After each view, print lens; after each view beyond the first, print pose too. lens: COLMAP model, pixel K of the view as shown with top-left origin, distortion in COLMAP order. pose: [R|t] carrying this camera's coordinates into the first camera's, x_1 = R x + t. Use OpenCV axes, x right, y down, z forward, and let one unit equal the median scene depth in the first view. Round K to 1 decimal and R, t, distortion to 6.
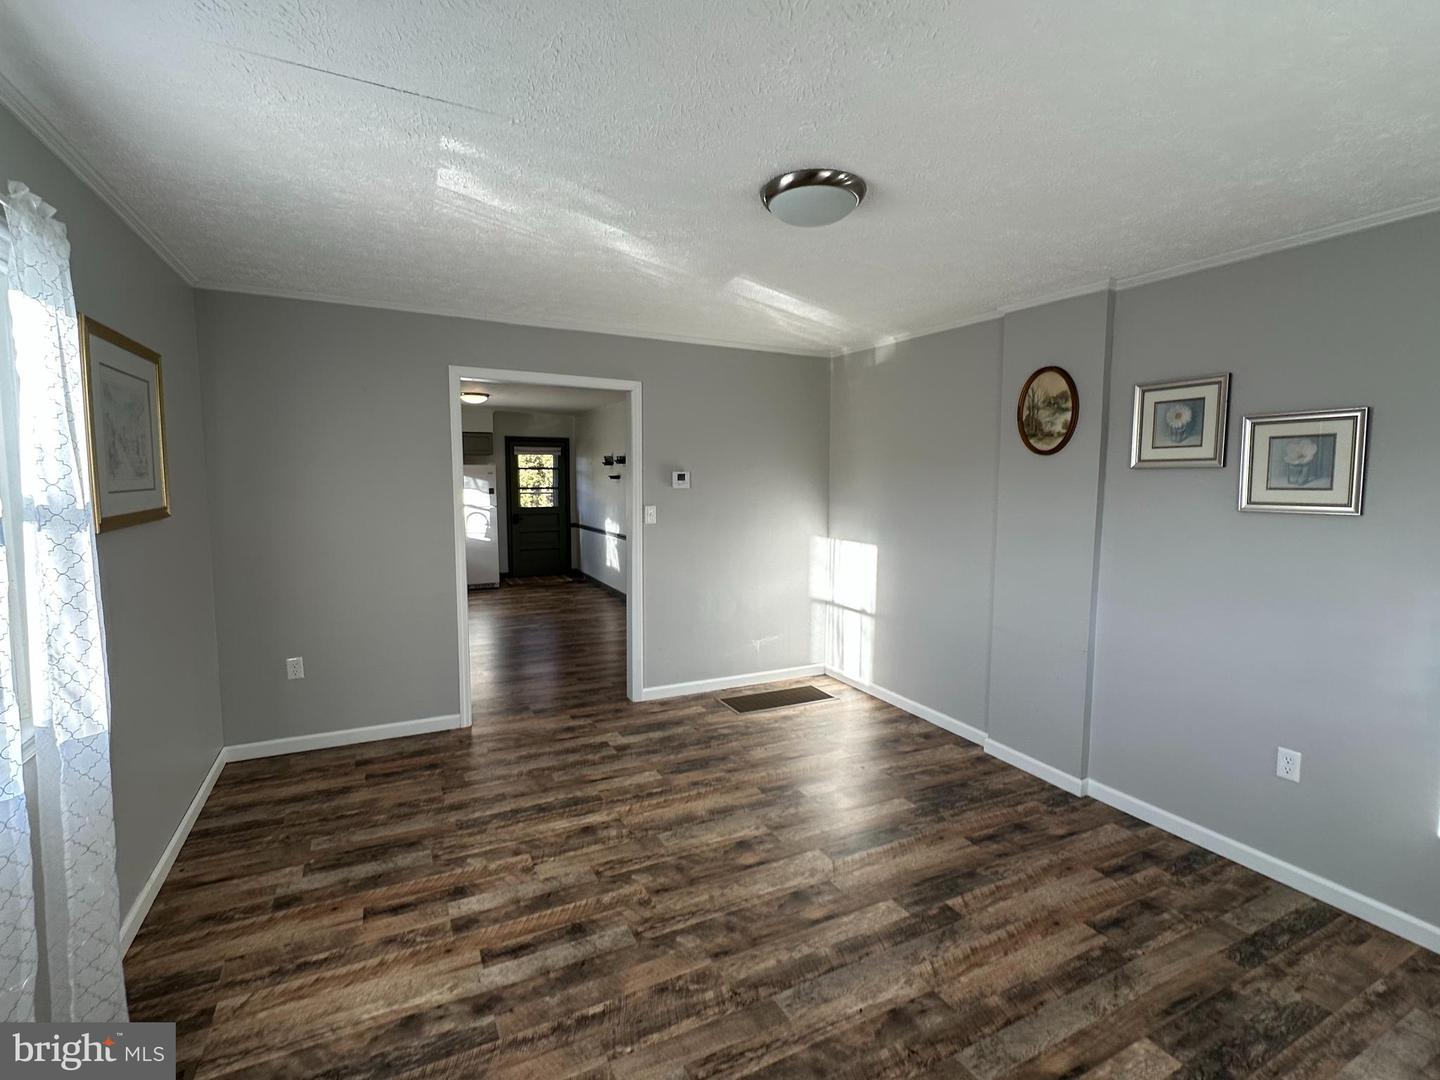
lens RADIAL K [[668.9, 0, 720.9], [0, 668.9, 542.4], [0, 0, 1]] dist [-0.002768, 0.000677]
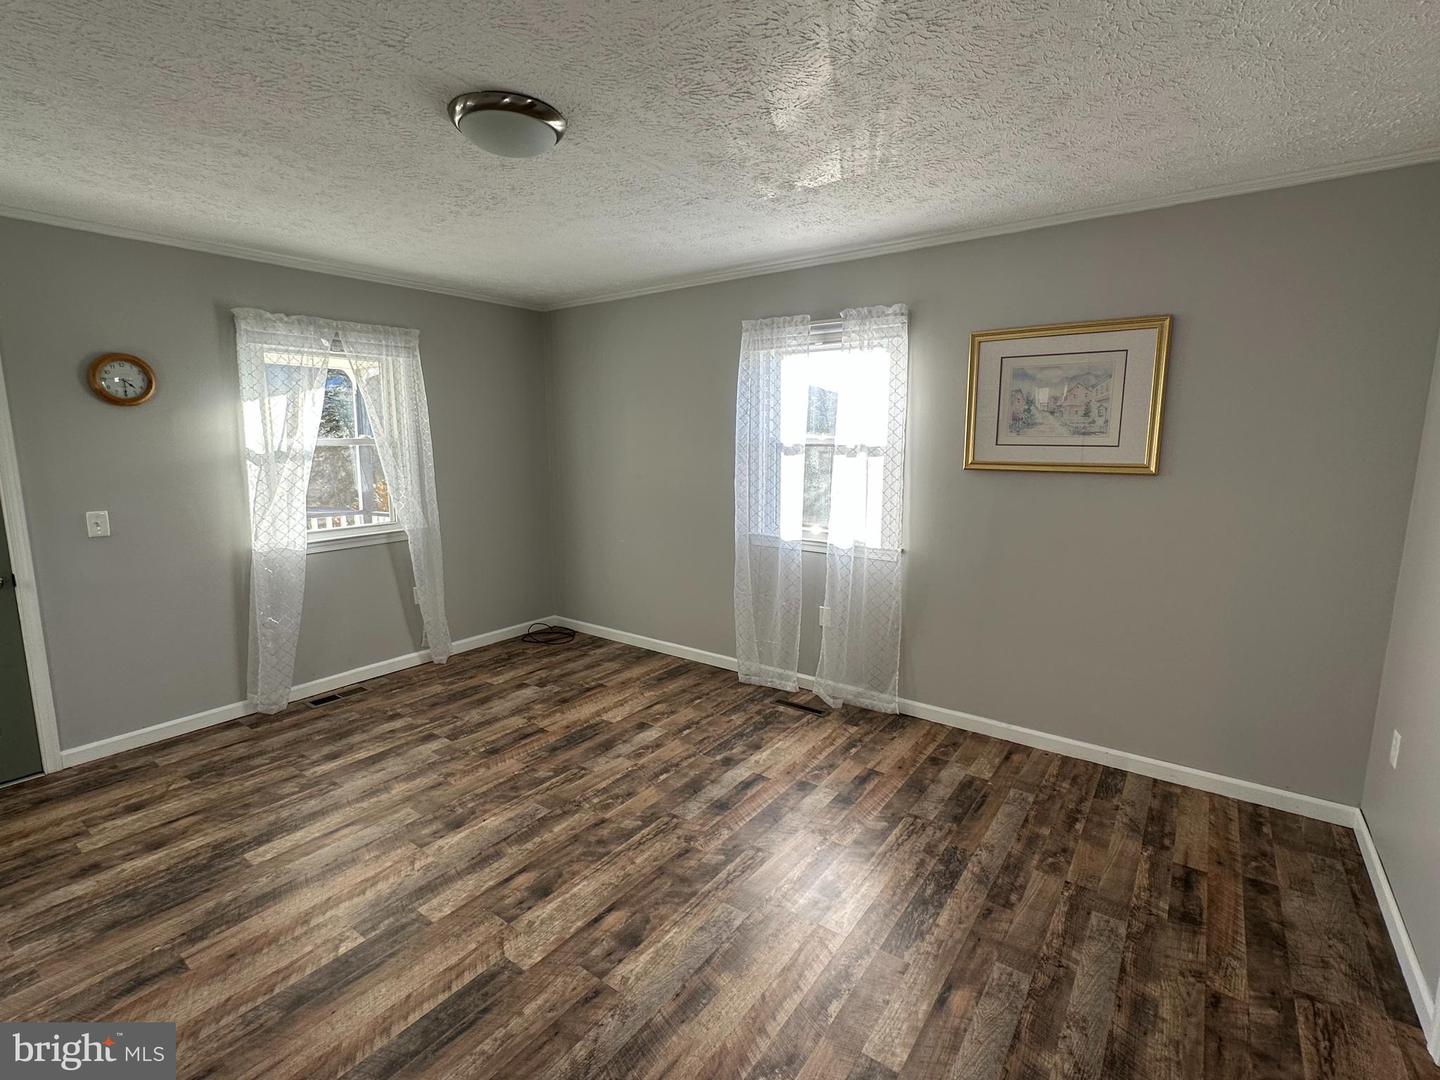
lens RADIAL K [[668.9, 0, 718.1], [0, 668.9, 541.2], [0, 0, 1]] dist [-0.002768, 0.000677]
pose [[-0.895442, 0.060404, -0.441061, 0.263553], [-0.054179, 0.968601, 0.242646, -0.161428], [0.441868, 0.241172, -0.864053, 1.700708]]
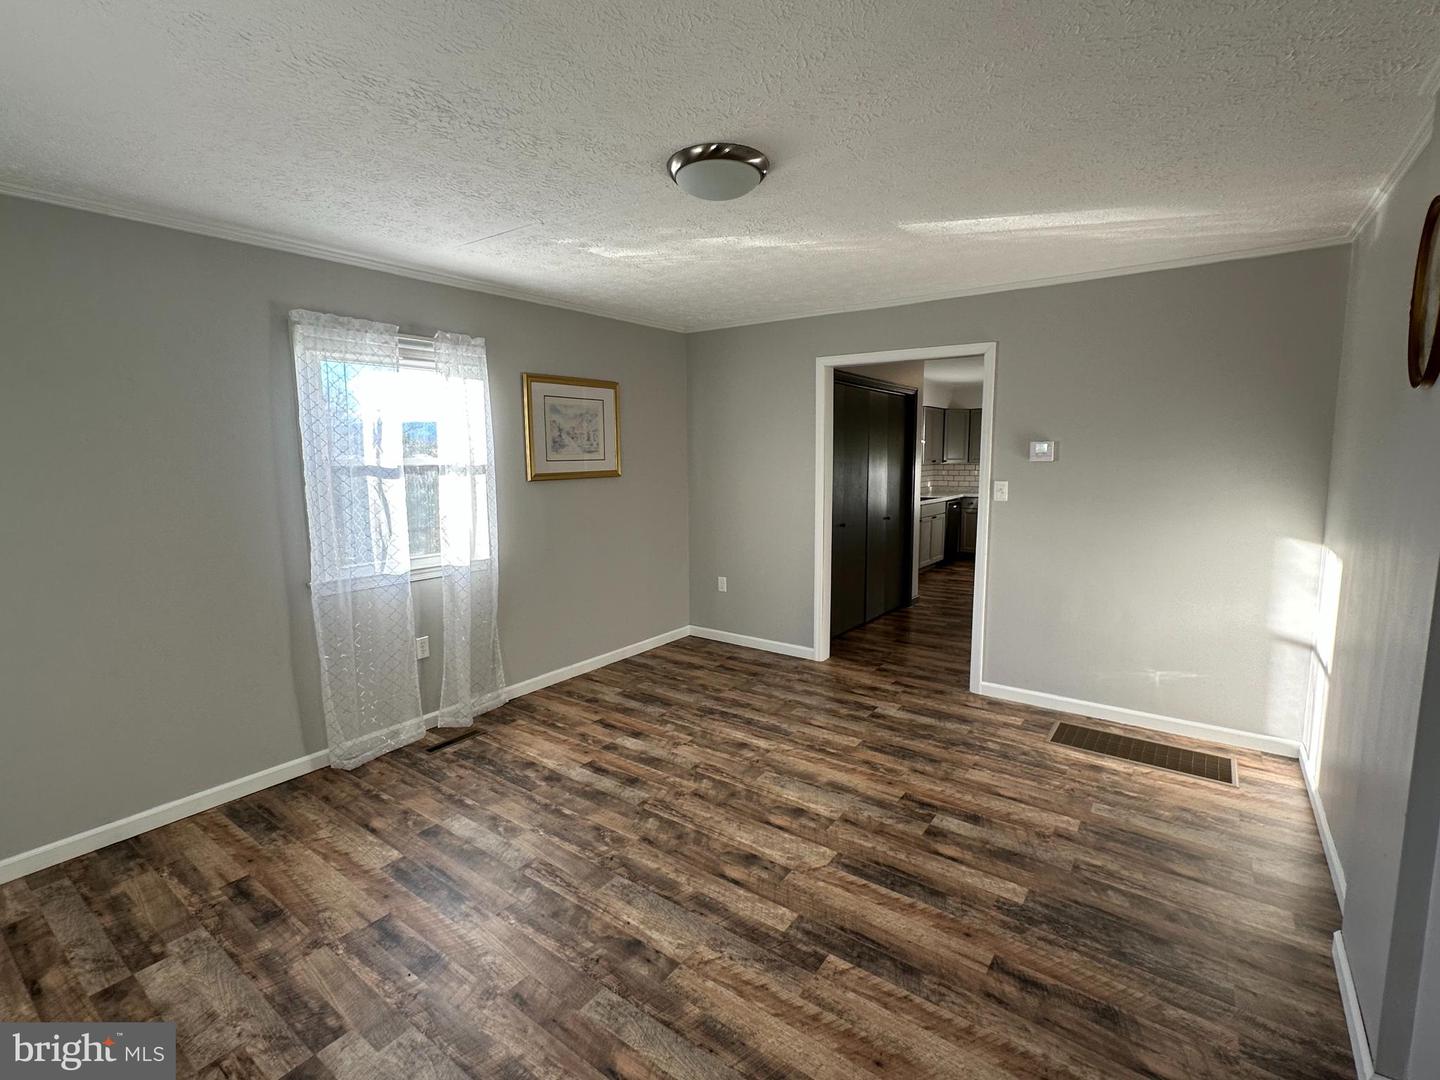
lens RADIAL K [[668.9, 0, 717.0], [0, 668.9, 544.8], [0, 0, 1]] dist [-0.002768, 0.000677]
pose [[0.448495, 0.111064, -0.886858, 0.906566], [-0.076749, 0.993370, 0.085589, -0.030714], [0.890484, 0.029679, 0.454046, 0.453534]]
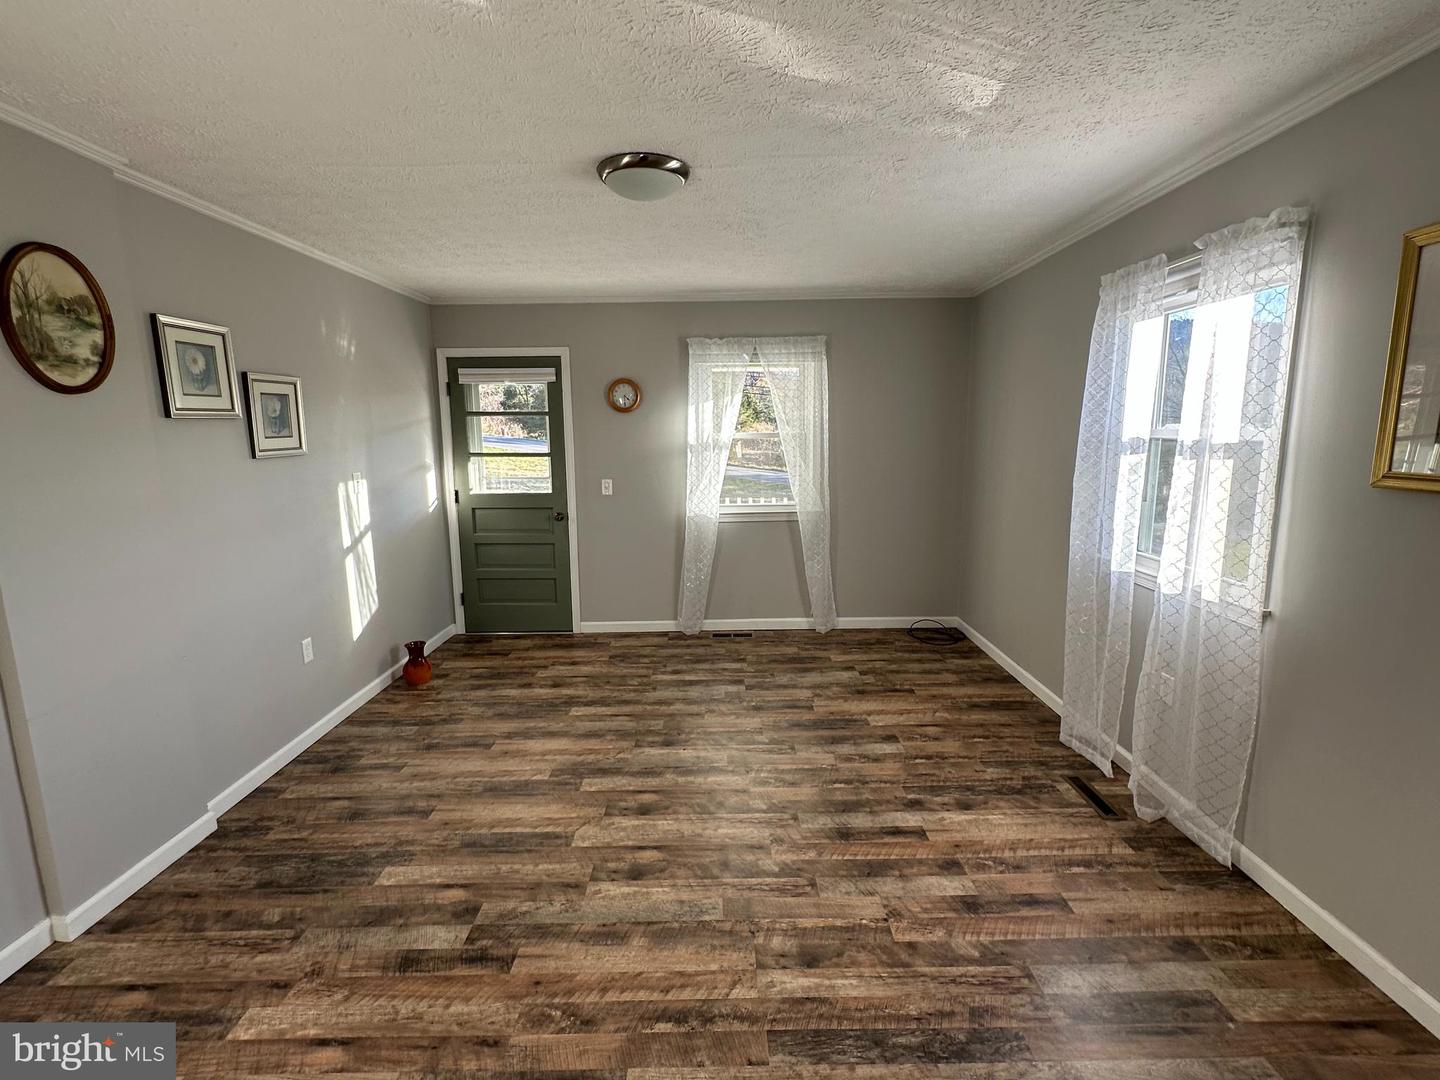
lens RADIAL K [[668.9, 0, 721.2], [0, 668.9, 543.3], [0, 0, 1]] dist [-0.002768, 0.000677]
pose [[-0.890248, -0.075800, 0.449124, -0.437378], [0.049307, 0.964222, 0.260470, -0.168504], [-0.452799, 0.254028, -0.854660, 1.693783]]
